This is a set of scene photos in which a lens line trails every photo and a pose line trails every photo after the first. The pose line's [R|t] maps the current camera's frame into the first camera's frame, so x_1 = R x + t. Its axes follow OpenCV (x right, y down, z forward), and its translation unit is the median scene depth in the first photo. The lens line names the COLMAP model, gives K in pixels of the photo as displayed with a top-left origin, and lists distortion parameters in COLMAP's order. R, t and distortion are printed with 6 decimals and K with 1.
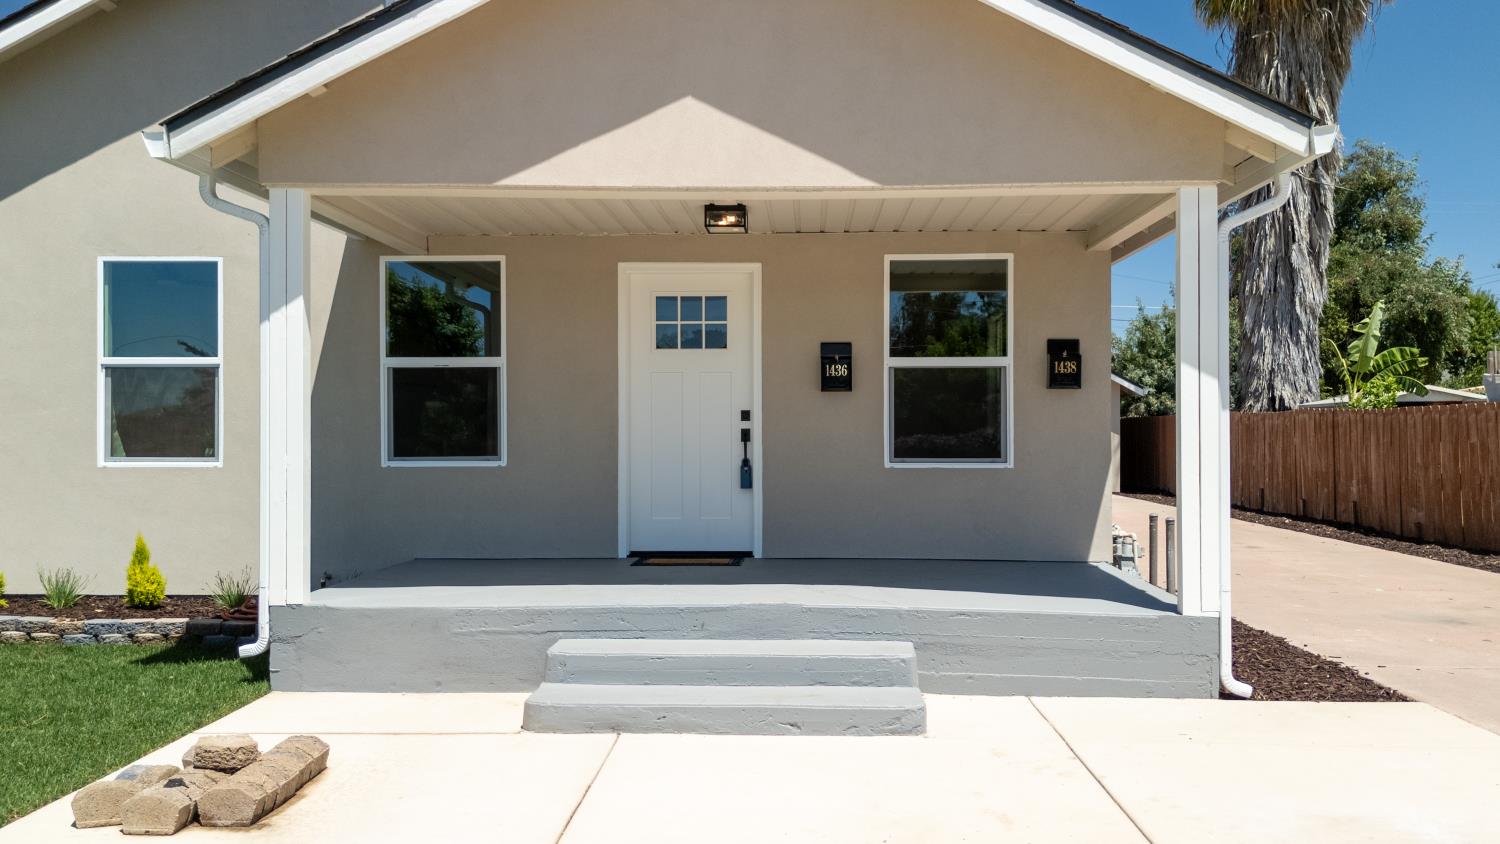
lens RADIAL K [[1120.8, 0, 750.7], [0, 1120.8, 424.5], [0, 0, 1]] dist [0.093945, -0.154750]
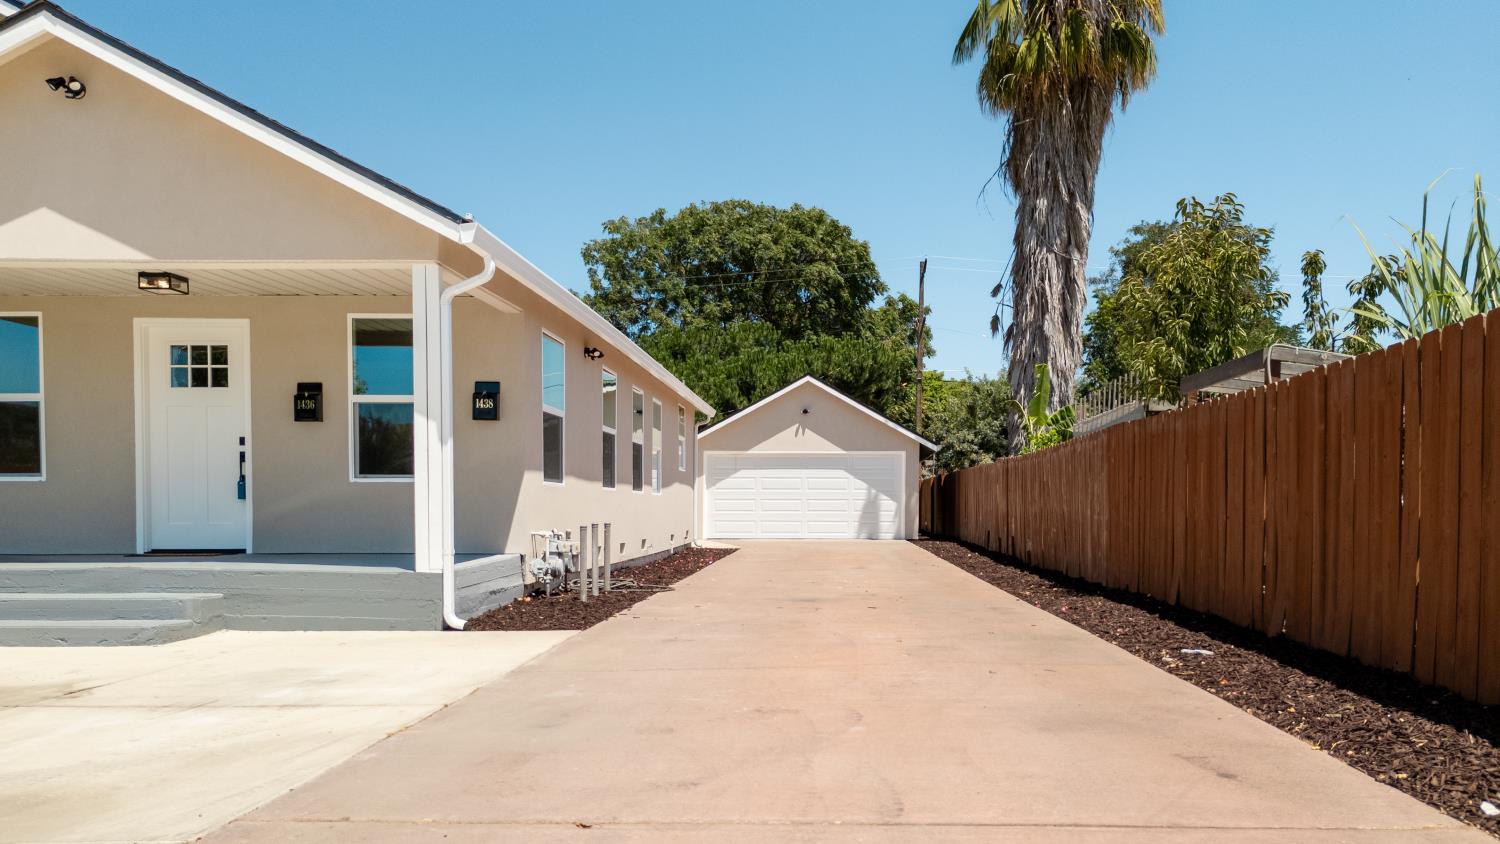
lens RADIAL K [[1123.8, 0, 818.5], [0, 1123.8, 532.2], [0, 0, 1]] dist [0.080956, -0.071975]
pose [[0.999583, -0.001201, 0.028857, 0.606901], [0.000269, 0.999479, 0.032272, 0.053266], [-0.028881, -0.032251, 0.999062, -0.303591]]
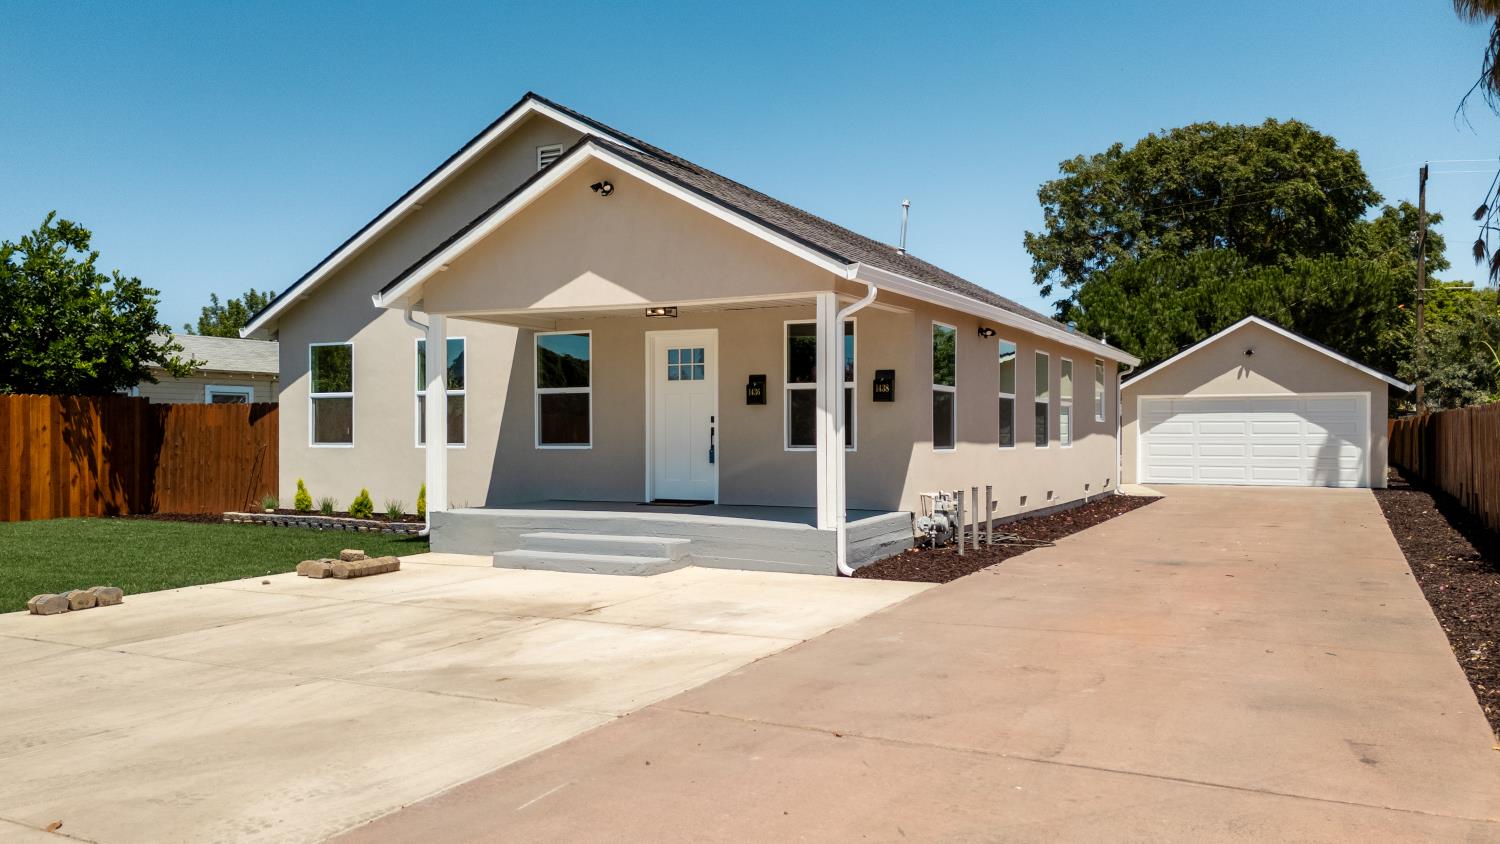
lens RADIAL K [[1120.8, 0, 750.7], [0, 1120.8, 424.5], [0, 0, 1]] dist [0.093945, -0.154750]
pose [[0.904793, -0.003600, -0.425837, 0.759583], [0.004130, 0.999991, 0.000323, -0.000976], [0.425832, -0.002051, 0.904800, -0.486716]]
